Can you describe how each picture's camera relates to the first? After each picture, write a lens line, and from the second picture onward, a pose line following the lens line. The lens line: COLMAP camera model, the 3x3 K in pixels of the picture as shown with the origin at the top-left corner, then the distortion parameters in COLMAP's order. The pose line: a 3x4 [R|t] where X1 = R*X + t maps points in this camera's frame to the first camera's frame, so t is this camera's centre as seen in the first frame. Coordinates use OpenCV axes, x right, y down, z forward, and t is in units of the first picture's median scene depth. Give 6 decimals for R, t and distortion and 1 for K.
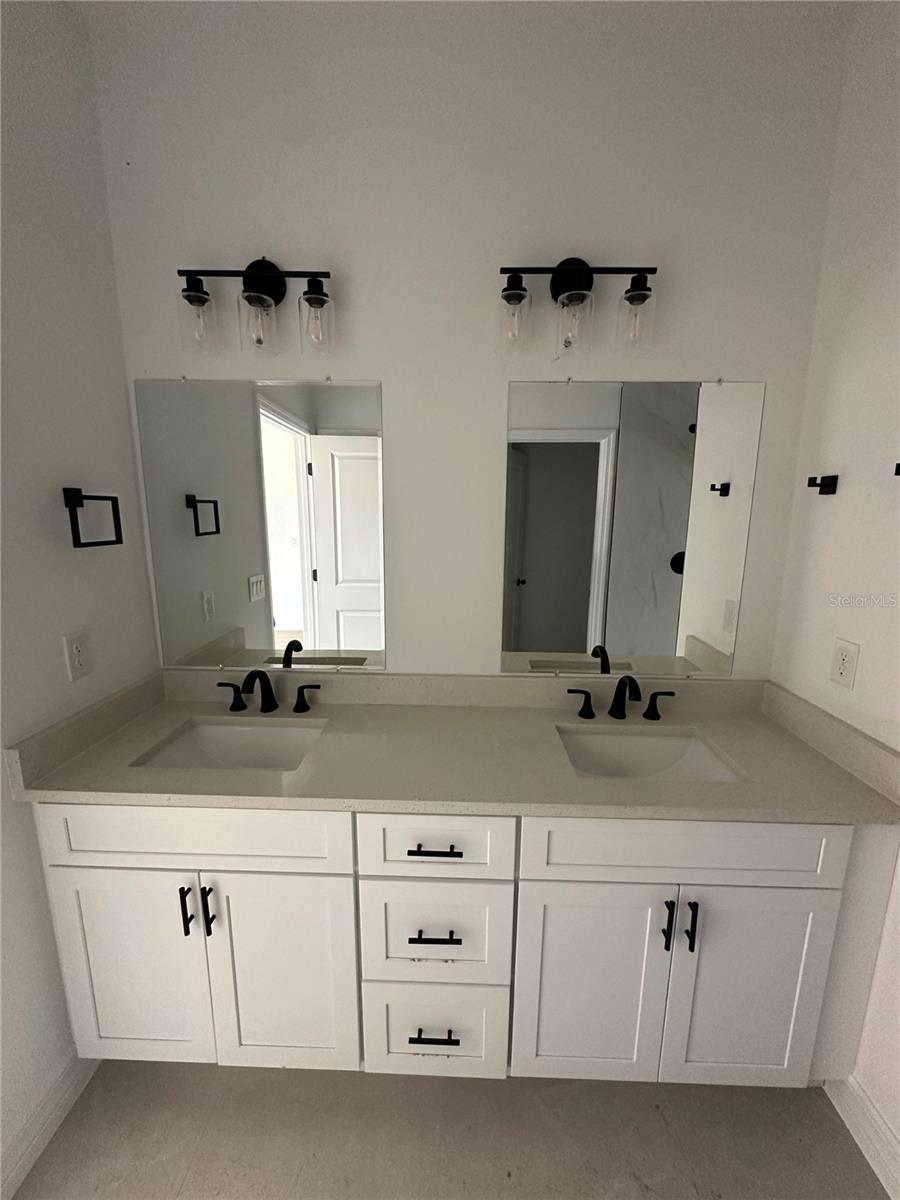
lens RADIAL K [[488.7, 0, 444.2], [0, 488.7, 599.9], [0, 0, 1]] dist [-0.001024, -0.000038]
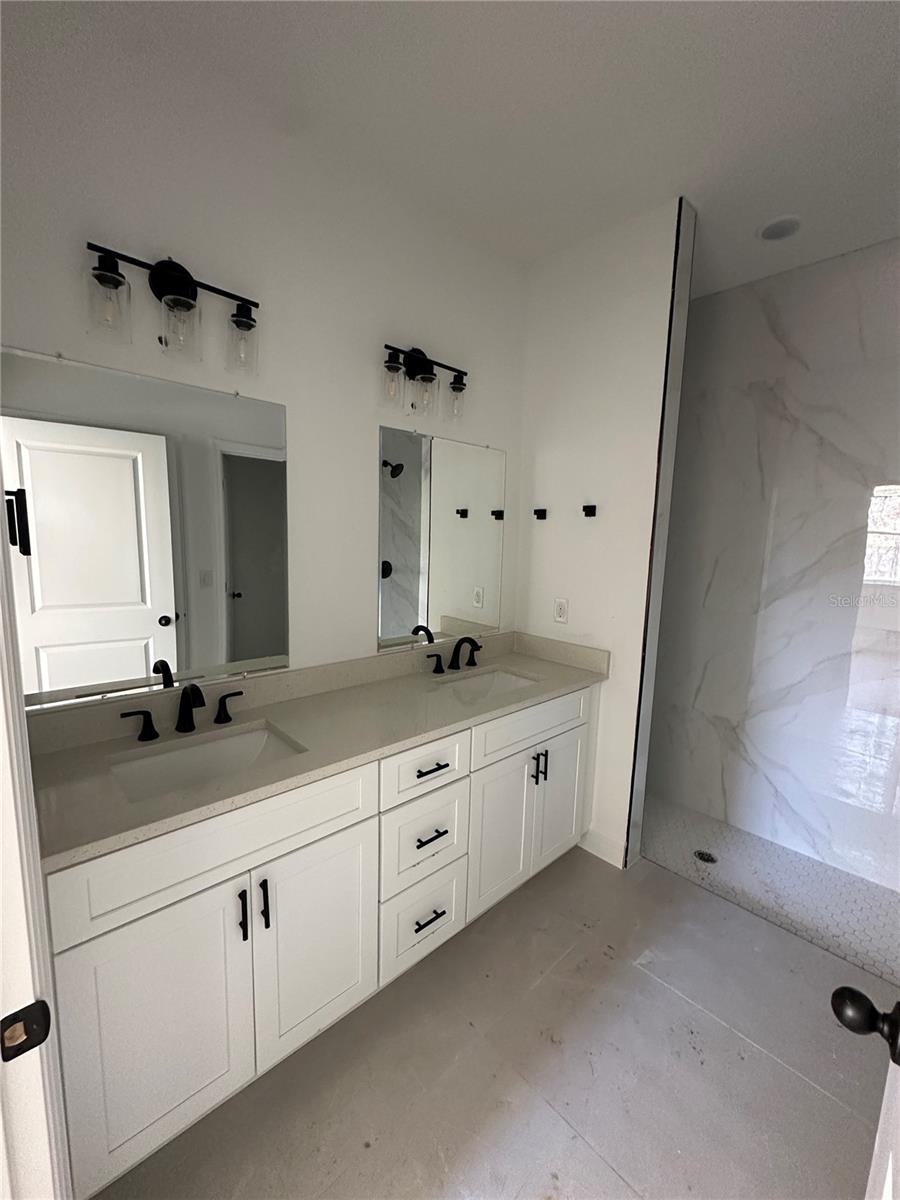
lens RADIAL K [[488.7, 0, 448.8], [0, 488.7, 599.0], [0, 0, 1]] dist [-0.001024, -0.000038]
pose [[0.714380, -0.079474, 0.695230, -0.704098], [0.105406, 0.994415, 0.005366, 0.028814], [-0.691774, 0.069448, 0.718767, -0.038111]]
